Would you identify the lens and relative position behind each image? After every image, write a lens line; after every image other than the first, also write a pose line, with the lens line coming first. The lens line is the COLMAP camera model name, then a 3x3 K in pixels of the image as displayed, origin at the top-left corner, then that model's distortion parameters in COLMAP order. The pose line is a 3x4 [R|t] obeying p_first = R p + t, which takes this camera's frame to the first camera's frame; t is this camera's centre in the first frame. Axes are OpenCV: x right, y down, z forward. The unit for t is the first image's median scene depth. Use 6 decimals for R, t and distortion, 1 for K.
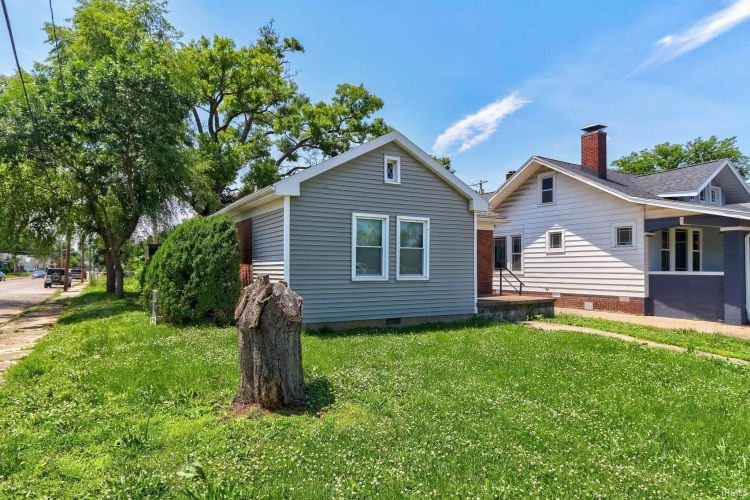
lens RADIAL K [[460.4, 0, 376.0], [0, 460.4, 254.0], [0, 0, 1]] dist [-0.015729, -0.000047]
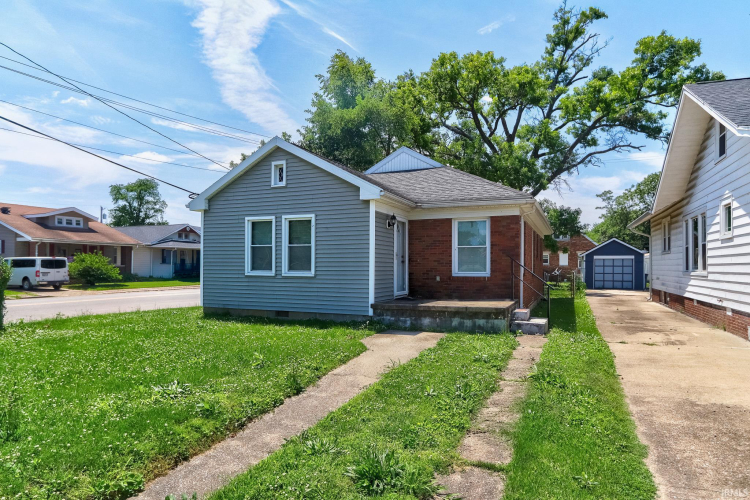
lens RADIAL K [[460.4, 0, 374.2], [0, 460.4, 252.7], [0, 0, 1]] dist [-0.015729, -0.000047]
pose [[0.611462, -0.024194, -0.790904, 0.952620], [0.021858, 0.999667, -0.013681, 0.021042], [0.790972, -0.008922, 0.611787, 0.478220]]
